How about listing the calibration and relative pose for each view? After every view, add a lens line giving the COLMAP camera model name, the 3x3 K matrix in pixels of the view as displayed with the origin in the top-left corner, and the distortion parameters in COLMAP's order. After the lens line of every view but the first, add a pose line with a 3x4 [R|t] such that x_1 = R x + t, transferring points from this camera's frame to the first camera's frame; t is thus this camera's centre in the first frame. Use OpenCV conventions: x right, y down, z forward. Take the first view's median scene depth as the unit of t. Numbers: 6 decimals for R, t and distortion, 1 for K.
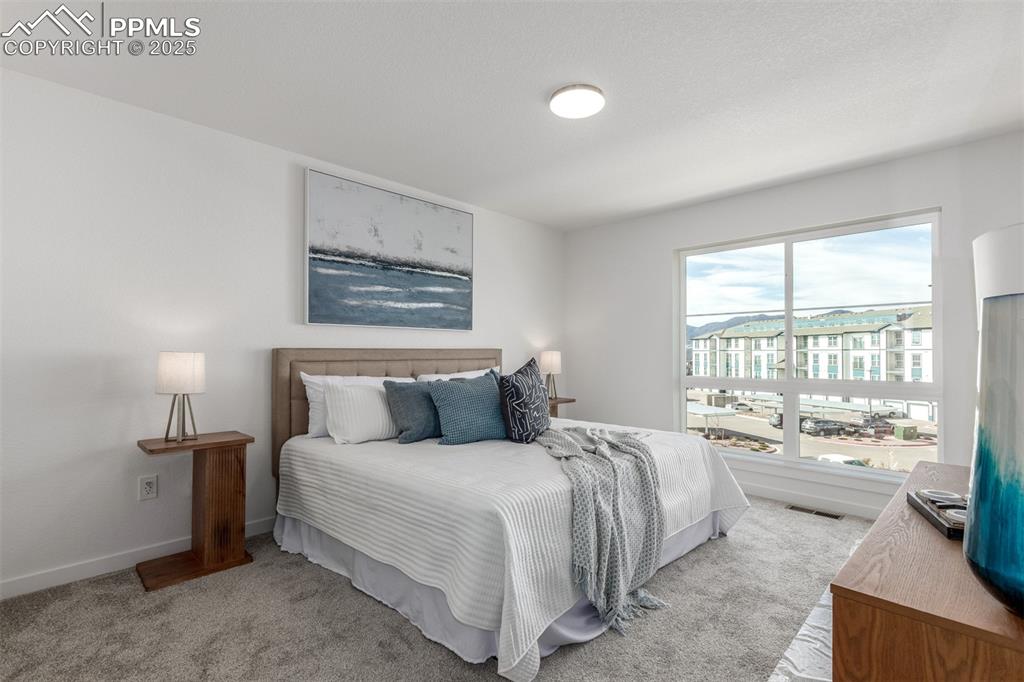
lens RADIAL K [[471.9, 0, 511.7], [0, 471.9, 345.9], [0, 0, 1]] dist [-0.000150, -0.000035]
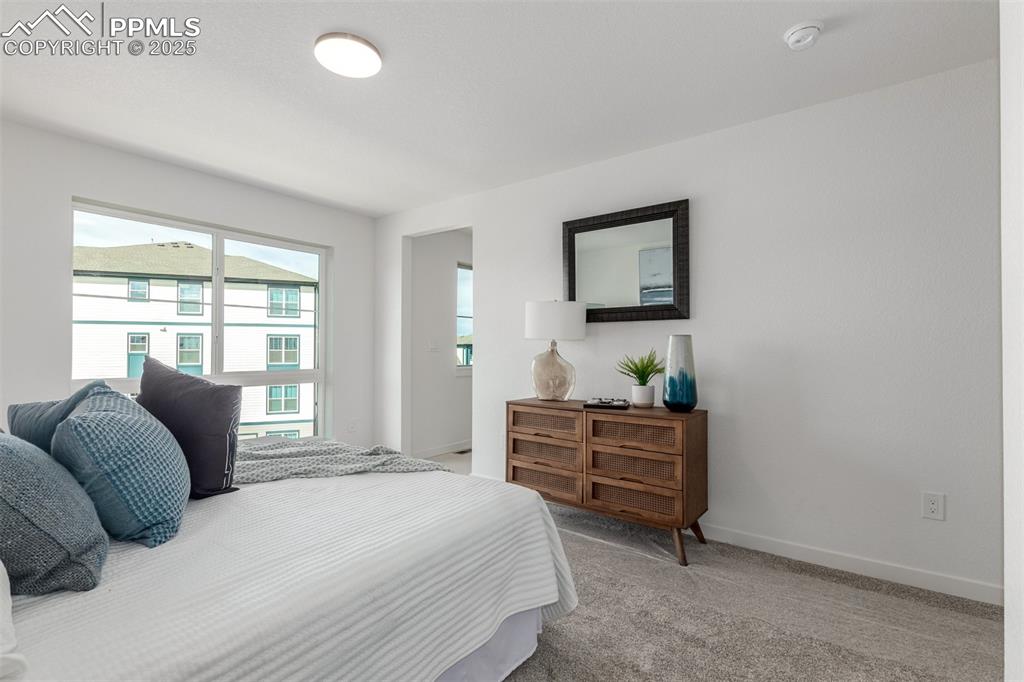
lens RADIAL K [[471.9, 0, 511.7], [0, 471.9, 345.9], [0, 0, 1]] dist [-0.000150, -0.000035]
pose [[-0.129184, -0.000837, 0.991620, -0.527262], [-0.011774, 0.999930, -0.000690, 0.005105], [-0.991551, -0.011764, -0.129185, 0.571563]]
